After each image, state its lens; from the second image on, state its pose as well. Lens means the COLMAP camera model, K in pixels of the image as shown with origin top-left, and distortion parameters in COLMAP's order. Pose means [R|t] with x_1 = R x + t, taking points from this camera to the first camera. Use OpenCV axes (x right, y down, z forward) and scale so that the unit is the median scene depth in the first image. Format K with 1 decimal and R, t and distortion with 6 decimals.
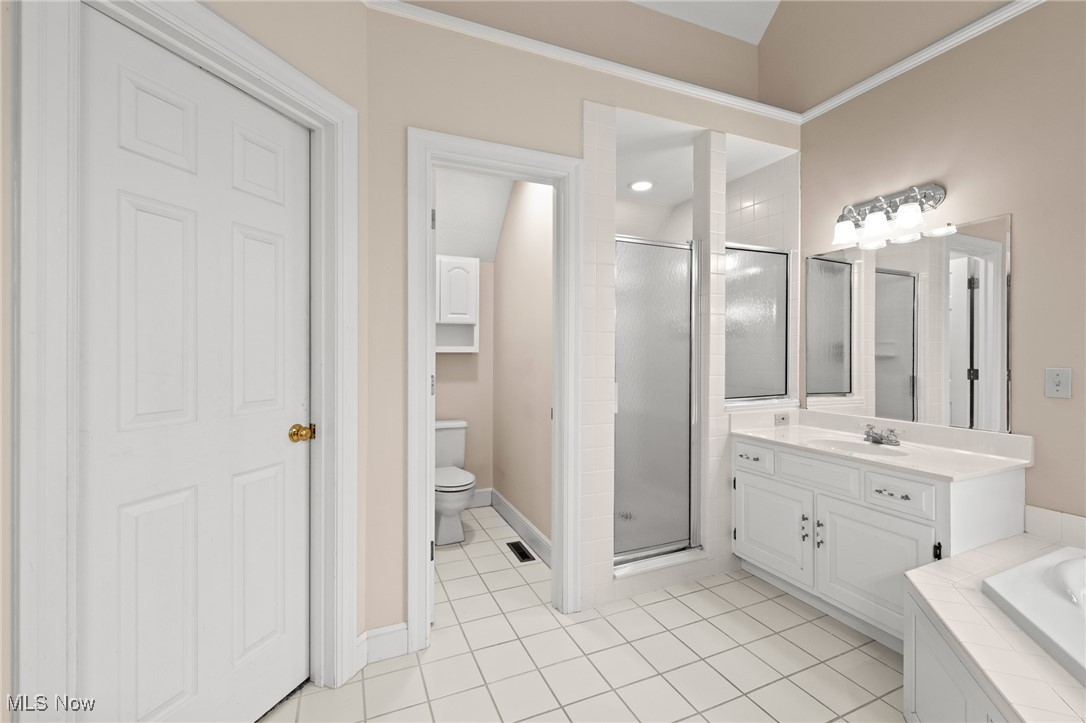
lens RADIAL K [[440.4, 0, 536.3], [0, 440.4, 358.4], [0, 0, 1]] dist [0.000649, 0.000195]
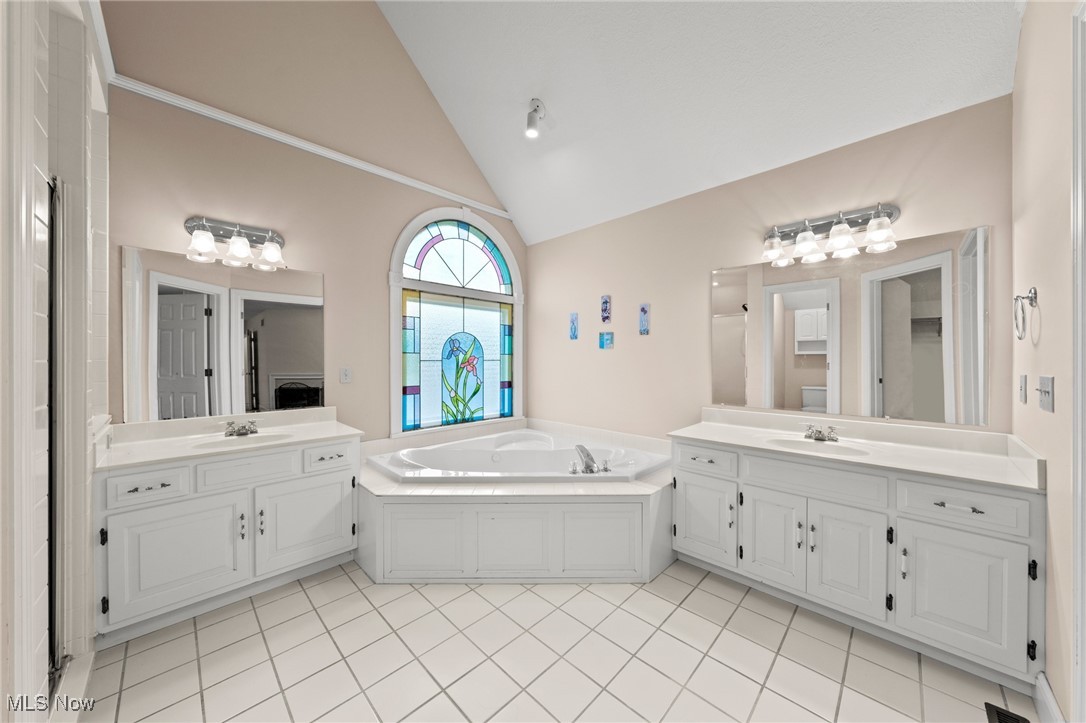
lens RADIAL K [[369.3, 0, 539.7], [0, 369.3, 361.8], [0, 0, 1]] dist [-0.001770, 0.000175]
pose [[-0.367633, -0.002396, 0.929968, -0.435730], [0.006691, 0.999964, 0.005221, -0.003099], [-0.929947, 0.008141, -0.367604, 0.635905]]
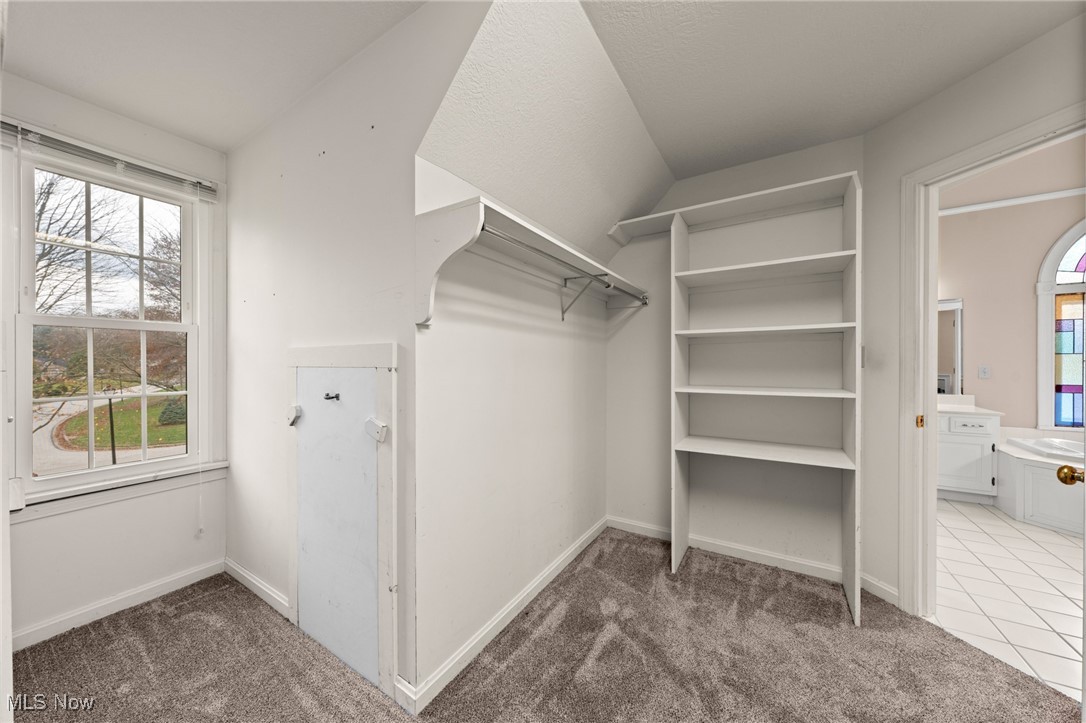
lens RADIAL K [[369.3, 0, 544.7], [0, 369.3, 365.7], [0, 0, 1]] dist [-0.001770, 0.000175]
pose [[0.820600, -0.005340, 0.571477, -1.502570], [0.006749, 0.999977, -0.000347, 0.002229], [-0.571463, 0.004142, 0.820618, 0.565344]]
